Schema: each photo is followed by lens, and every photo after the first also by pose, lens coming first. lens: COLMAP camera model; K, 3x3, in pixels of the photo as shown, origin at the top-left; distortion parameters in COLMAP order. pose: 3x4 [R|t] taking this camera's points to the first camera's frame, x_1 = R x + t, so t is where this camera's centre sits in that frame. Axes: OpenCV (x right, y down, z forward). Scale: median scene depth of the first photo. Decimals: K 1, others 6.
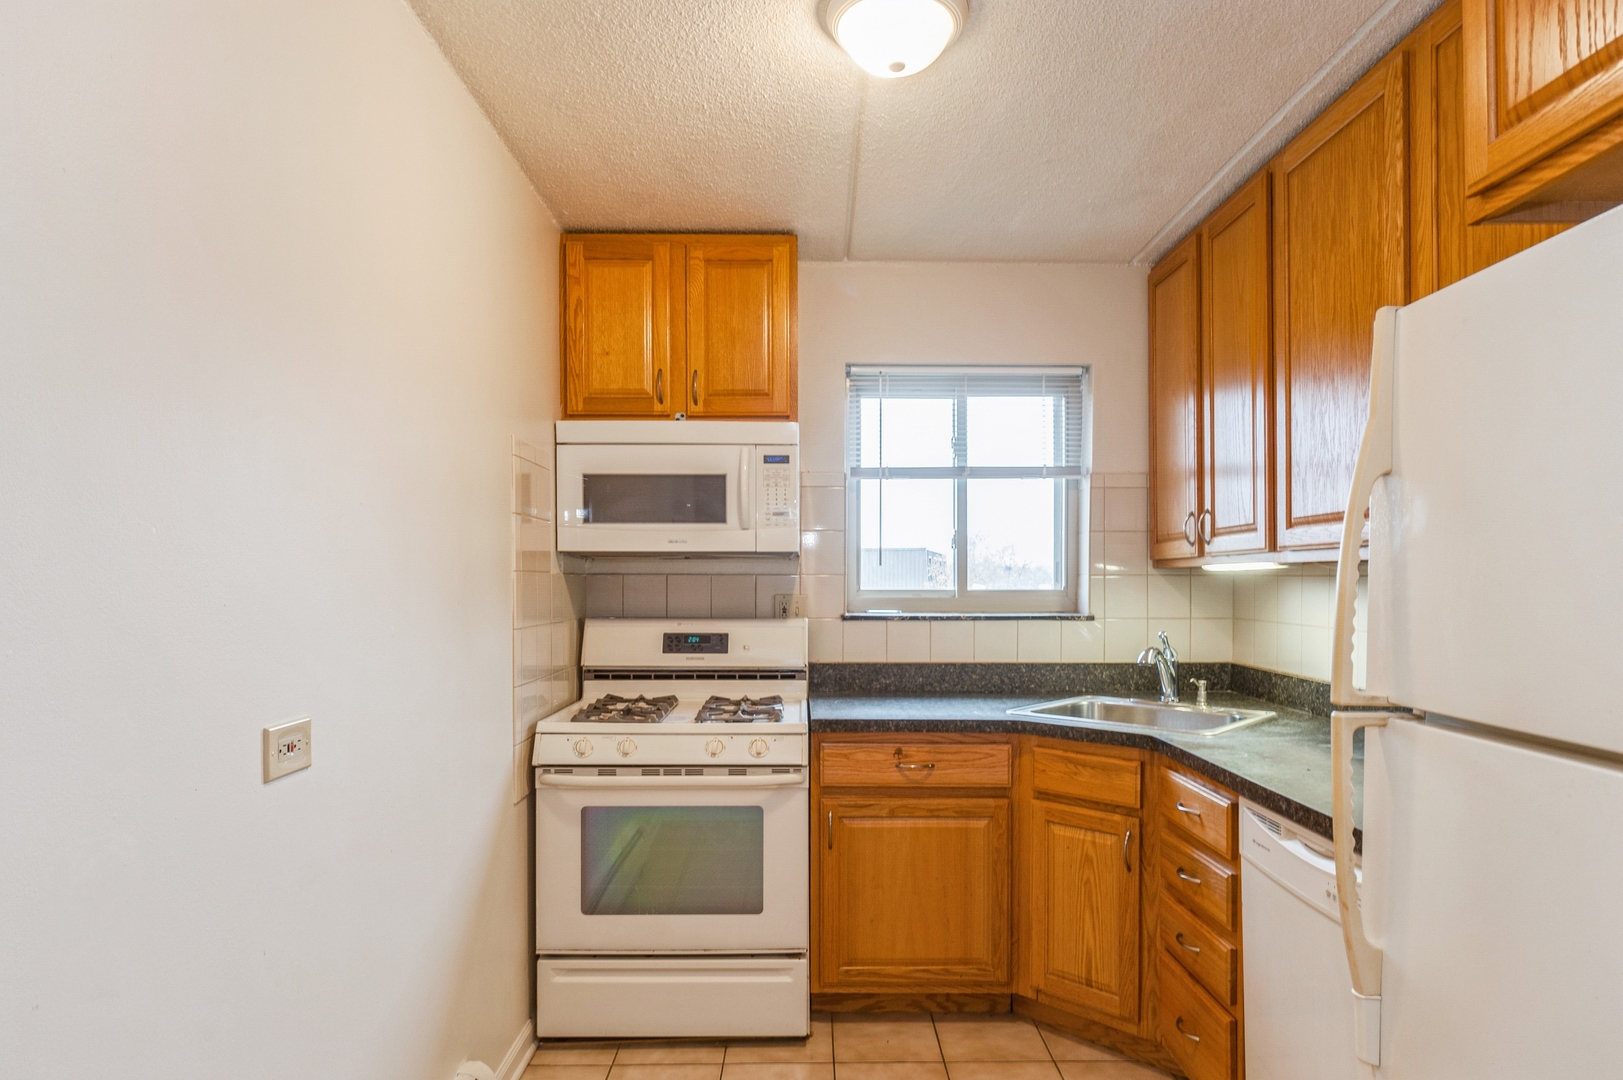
lens RADIAL K [[973.4, 0, 815.1], [0, 973.4, 547.6], [0, 0, 1]] dist [-0.007465, -0.002235]
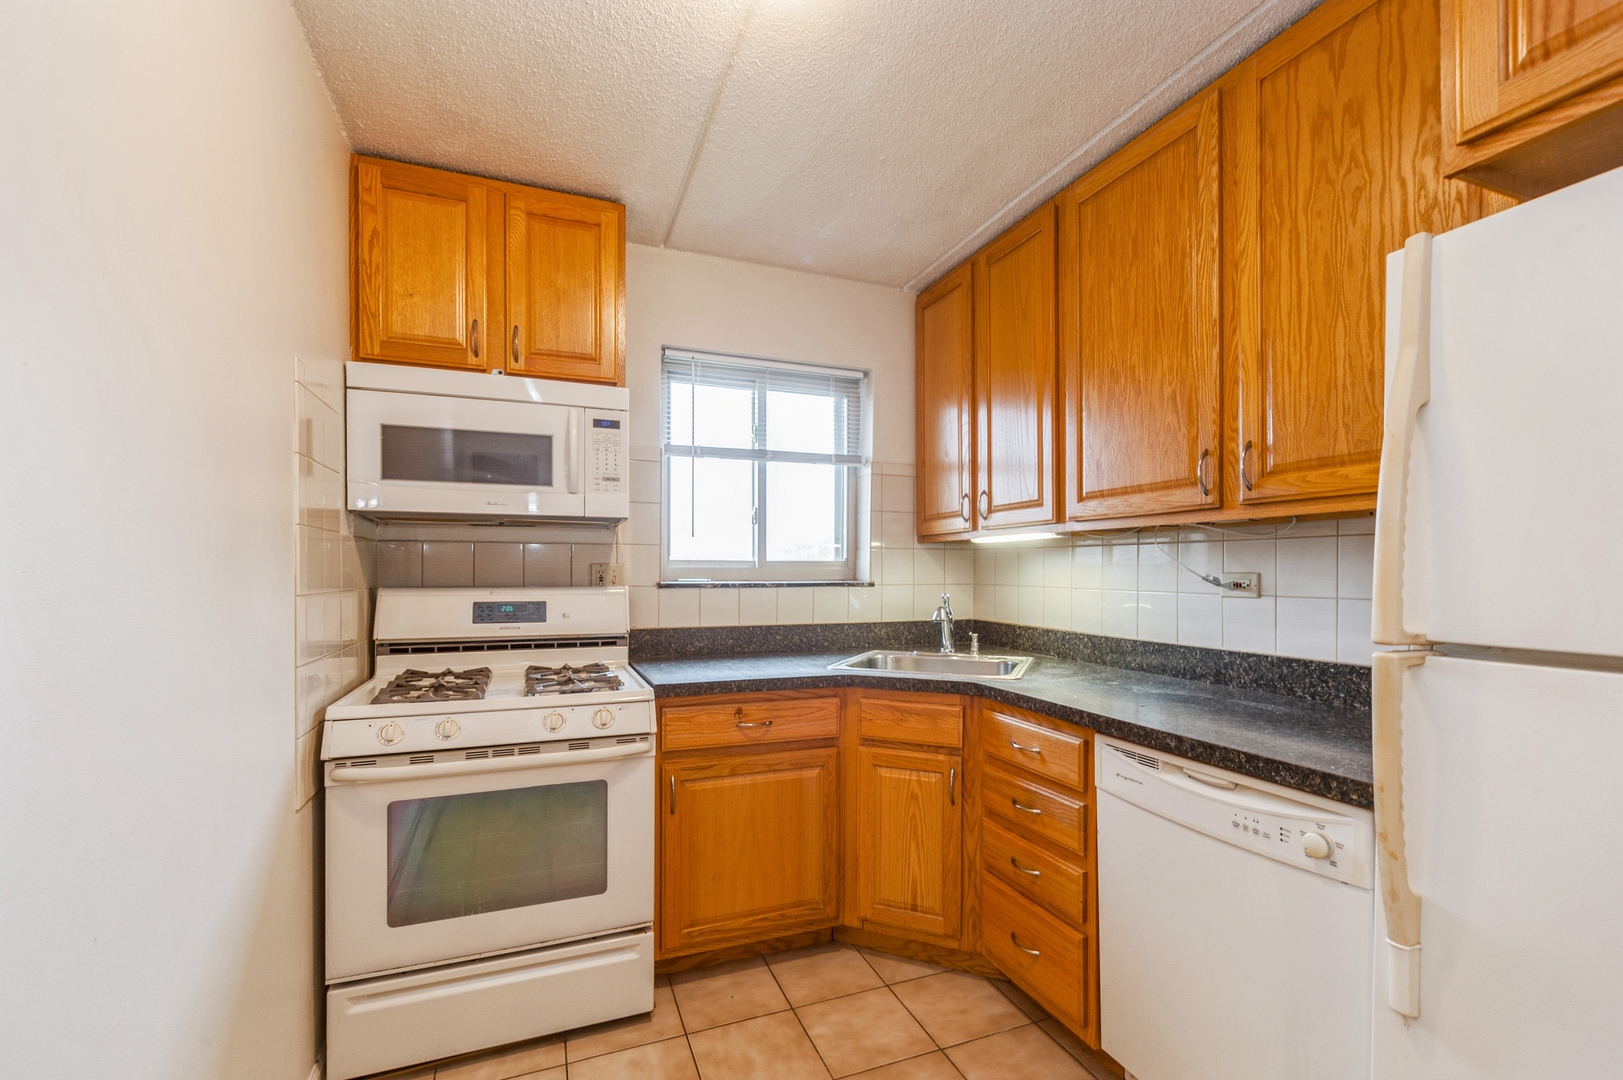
lens RADIAL K [[706.6, 0, 810.7], [0, 706.6, 557.2], [0, 0, 1]] dist [-0.005123, 0.000921]
pose [[0.931556, 0.007438, 0.363522, -0.116594], [-0.012339, 0.999862, 0.011163, 0.037376], [-0.363388, -0.014885, 0.931519, 0.279052]]
